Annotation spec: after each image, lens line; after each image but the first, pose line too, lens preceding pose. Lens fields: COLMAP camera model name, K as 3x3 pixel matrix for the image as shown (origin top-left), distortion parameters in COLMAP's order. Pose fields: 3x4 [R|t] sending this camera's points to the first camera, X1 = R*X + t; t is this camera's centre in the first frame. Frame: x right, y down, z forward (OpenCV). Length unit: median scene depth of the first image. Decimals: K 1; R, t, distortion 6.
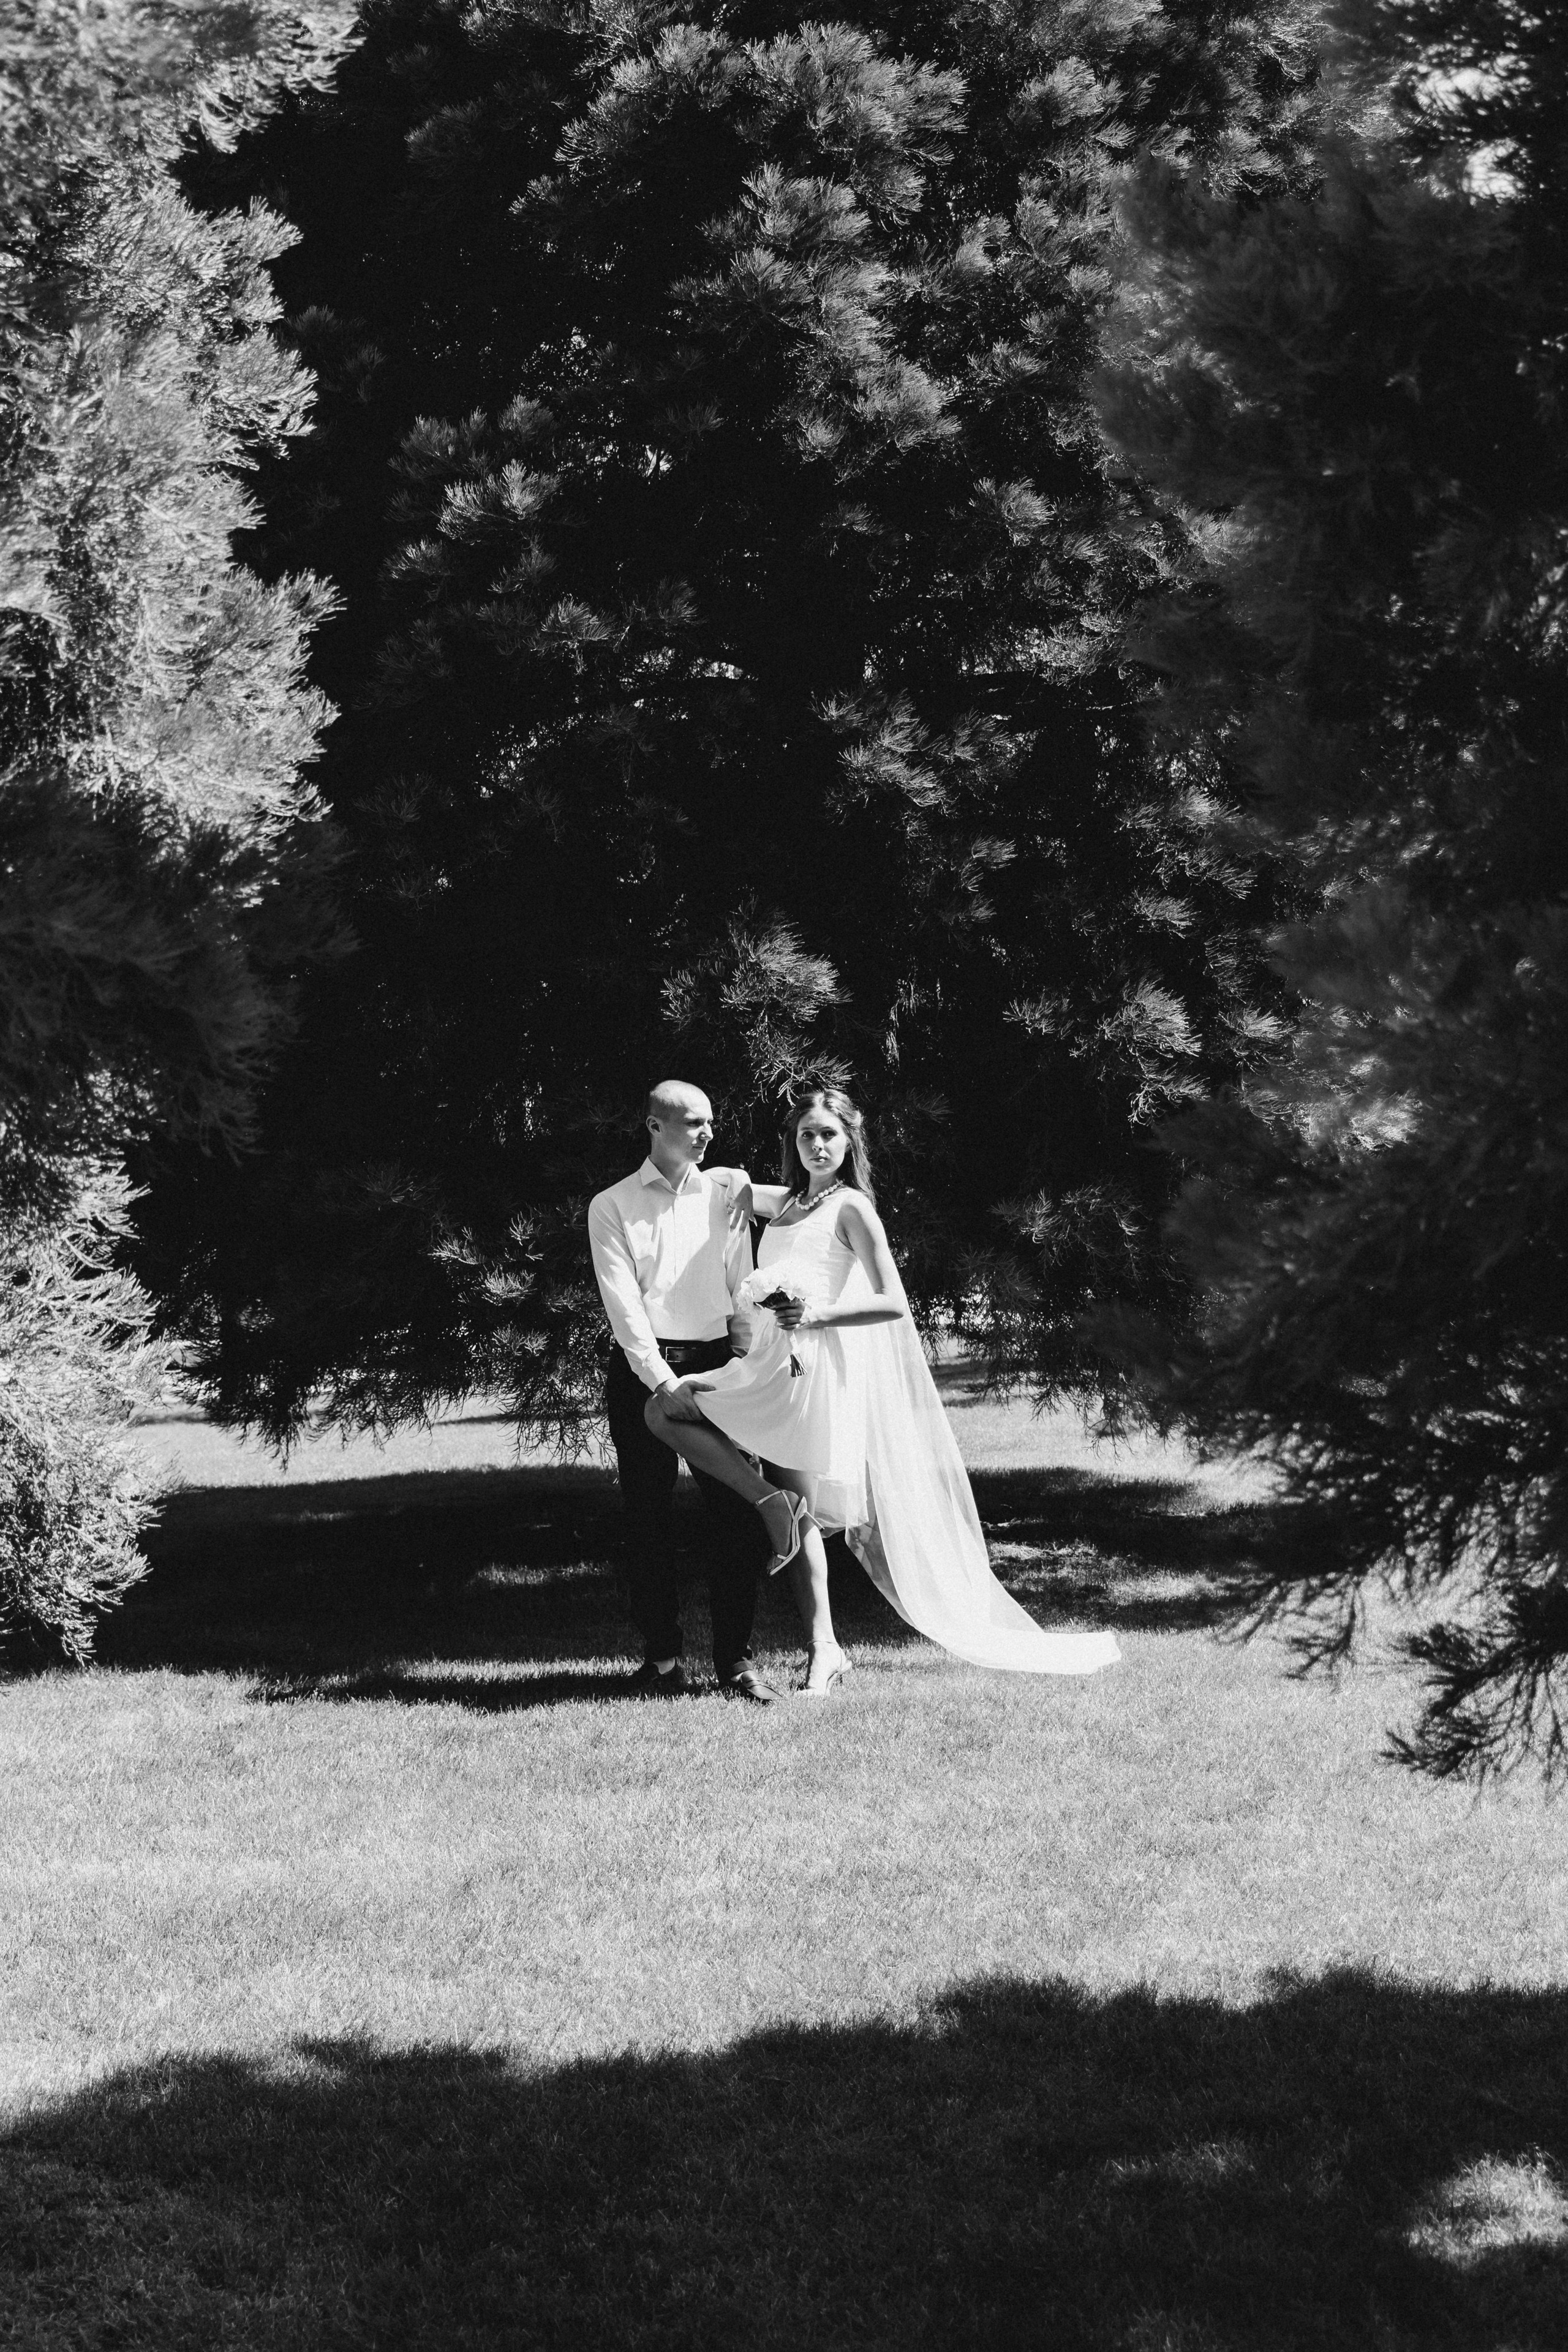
lens RADIAL K [[3588.4, 0, 784.0], [0, 3588.4, 1176.0], [0, 0, 1]] dist [-0.020478, 0.095807]
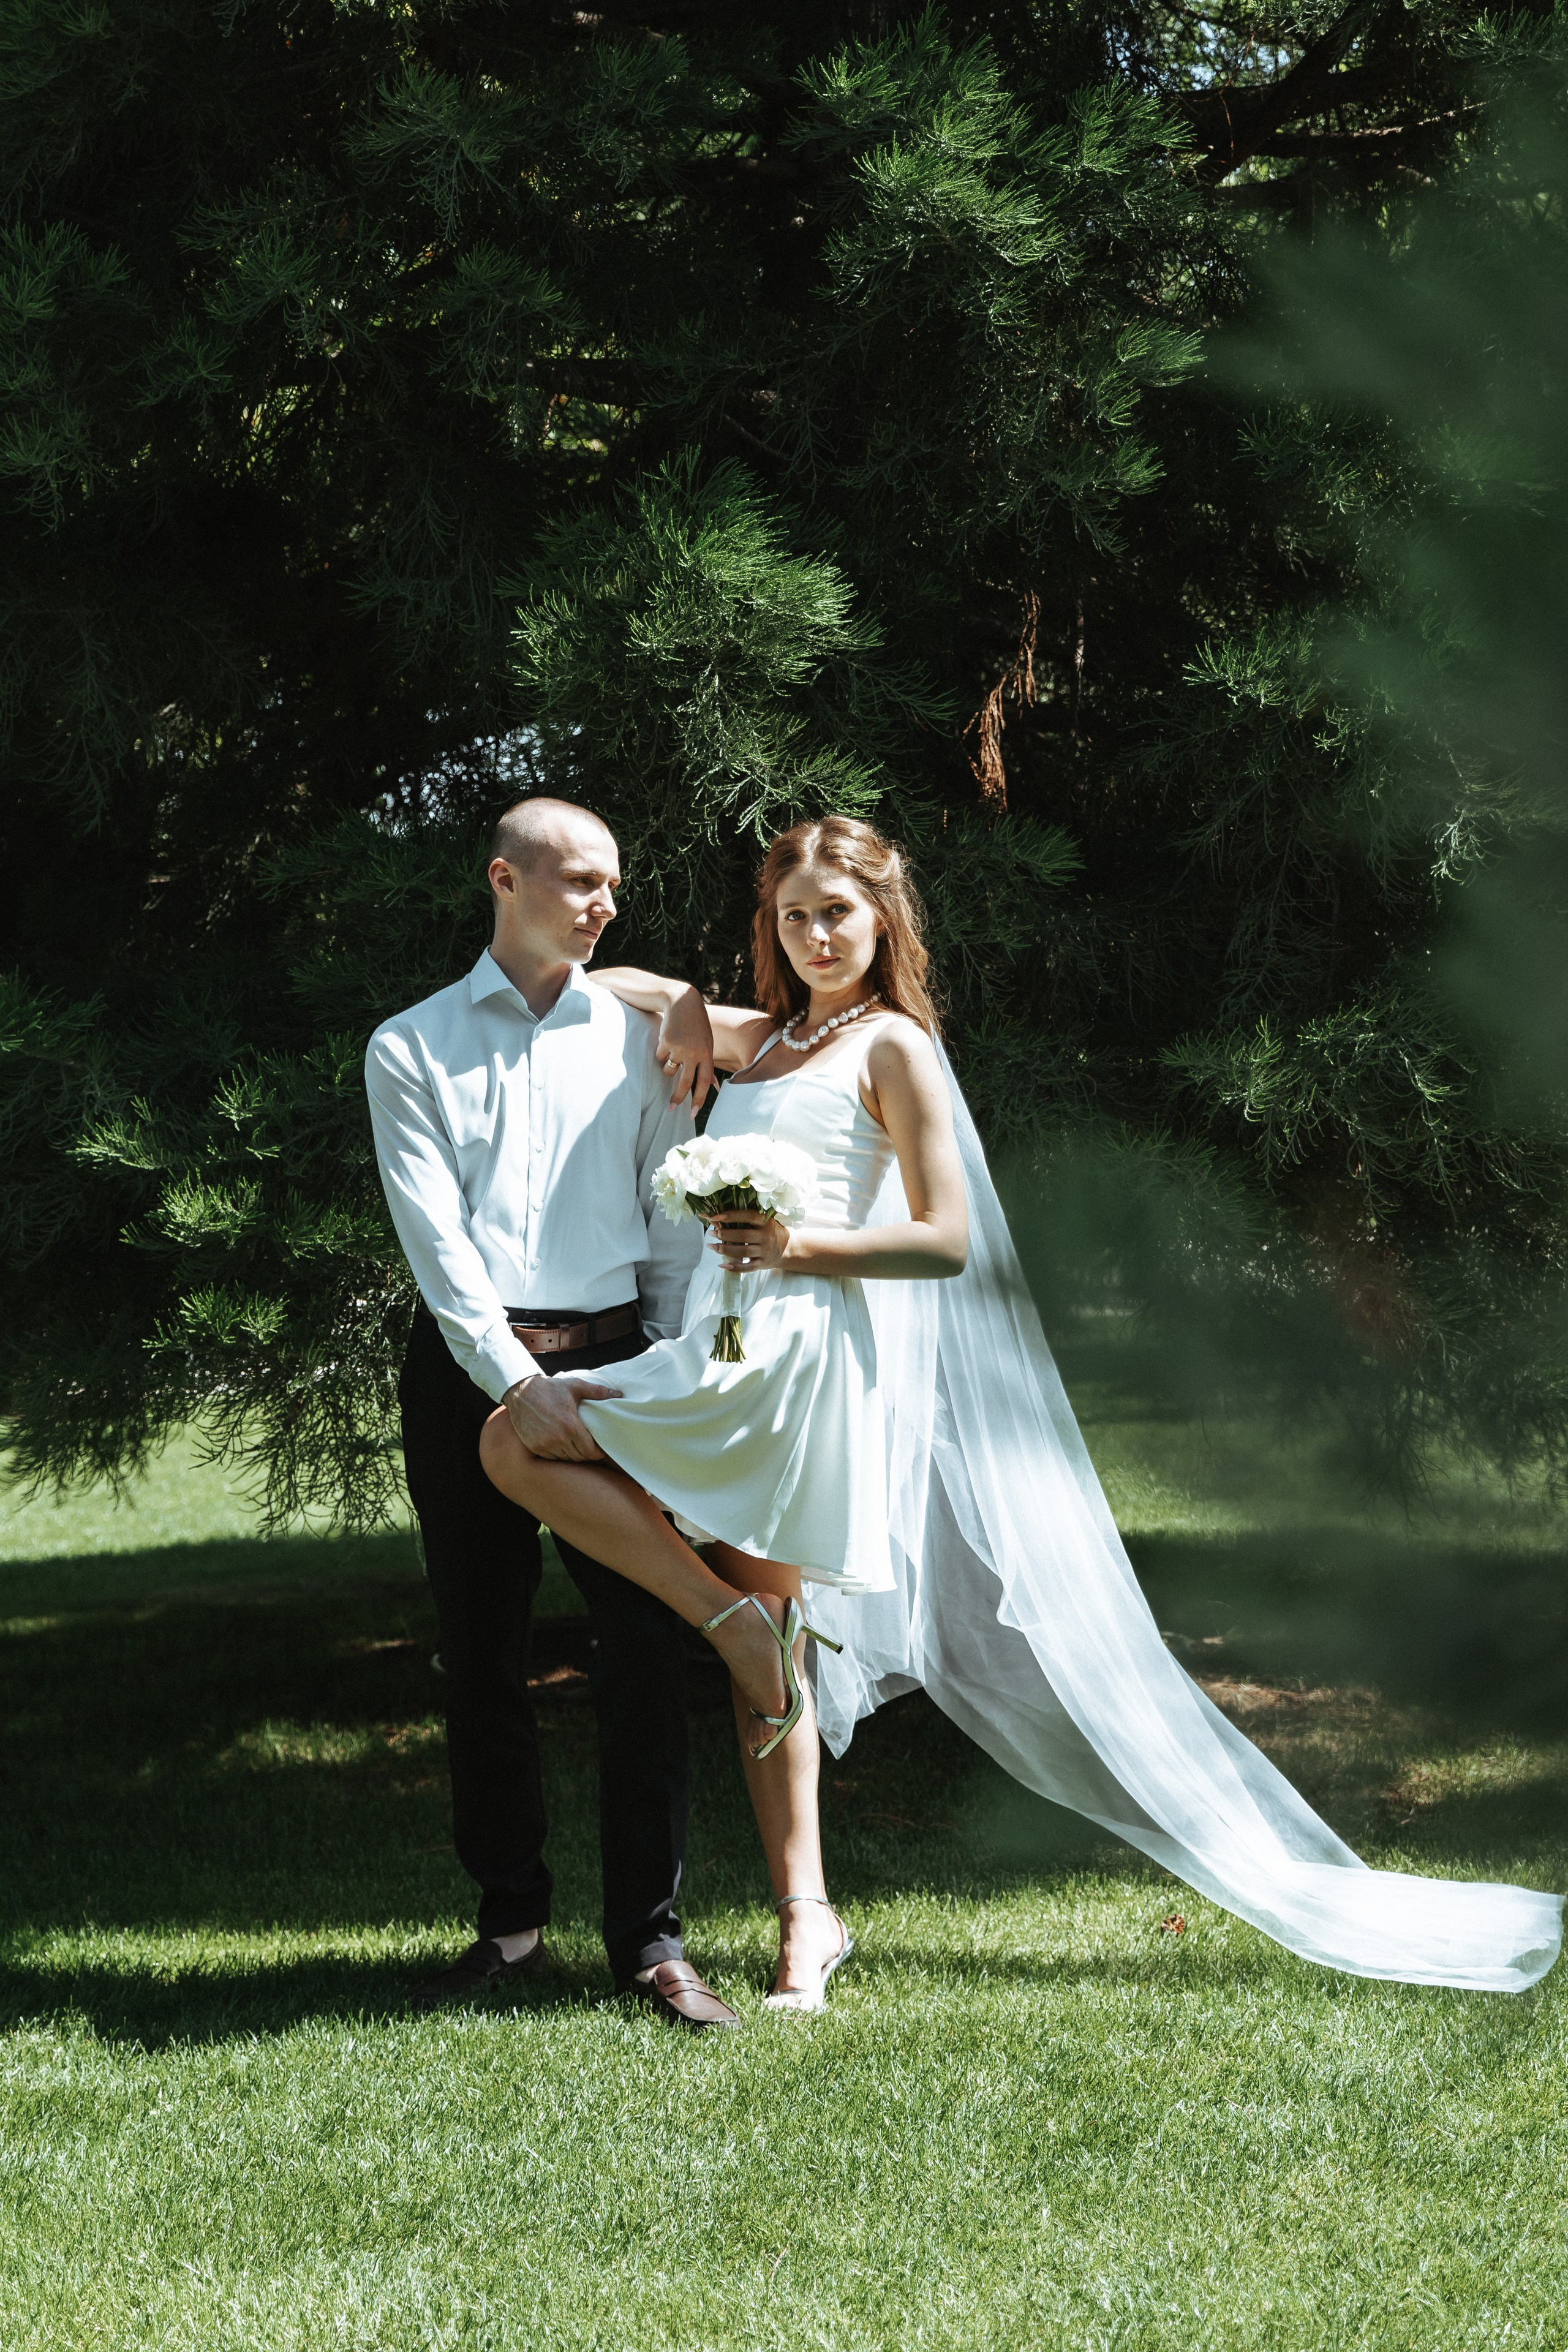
lens RADIAL K [[5715.4, 0, 784.4], [0, 5715.4, 1057.0], [0, 0, 1]] dist [0.108872, -0.648802]
pose [[0.999735, -0.005908, -0.022241, 0.022874], [0.005942, 0.999981, 0.001448, 0.009053], [0.022233, -0.001580, 0.999752, 0.180088]]
